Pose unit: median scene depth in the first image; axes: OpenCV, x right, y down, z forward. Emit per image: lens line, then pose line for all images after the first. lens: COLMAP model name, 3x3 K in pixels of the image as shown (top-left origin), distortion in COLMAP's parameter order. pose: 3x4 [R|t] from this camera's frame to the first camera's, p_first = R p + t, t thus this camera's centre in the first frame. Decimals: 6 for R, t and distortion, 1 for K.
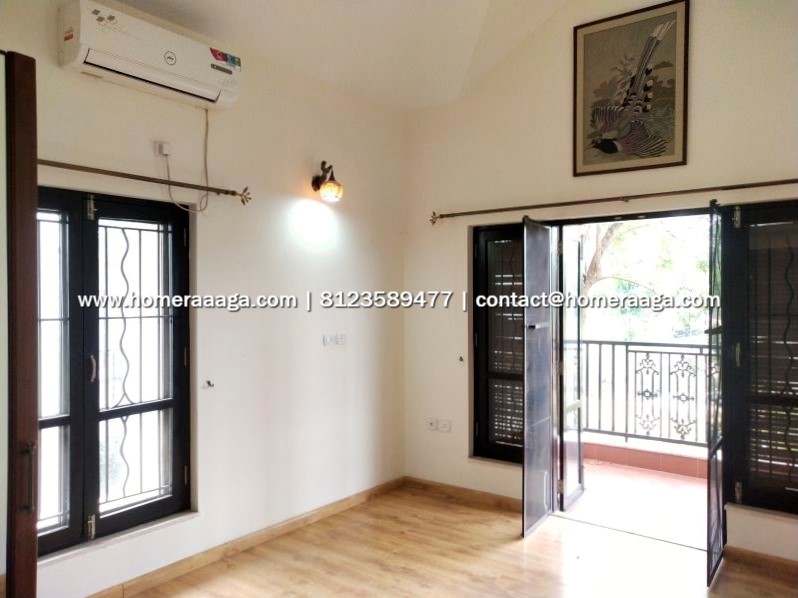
lens RADIAL K [[648.3, 0, 400.0], [0, 648.3, 302.0], [0, 0, 1]] dist [0.041316, 0.005577]
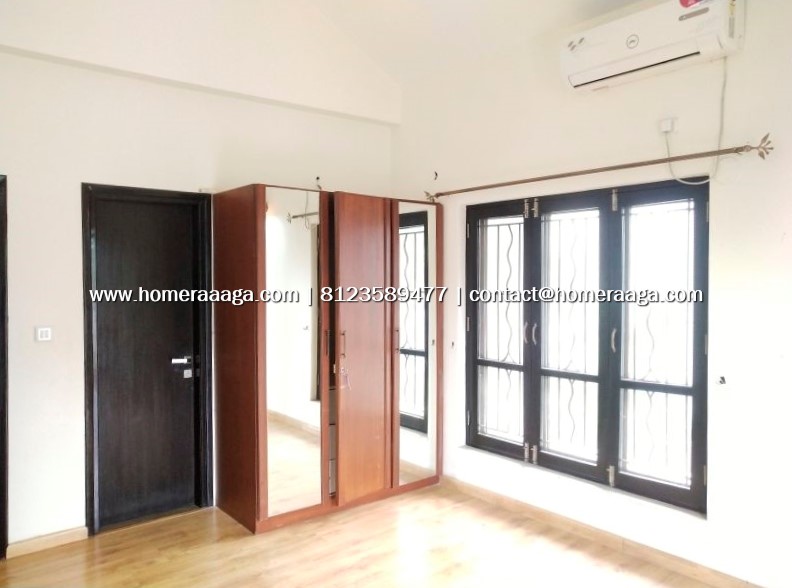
lens RADIAL K [[667.1, 0, 396.0], [0, 667.1, 294.0], [0, 0, 1]] dist [-0.006848, 0.156900]
pose [[-0.243027, 0.033098, -0.969455, 0.735263], [-0.005057, 0.999361, 0.035387, -0.018333], [0.970006, 0.013503, -0.242704, 0.880902]]
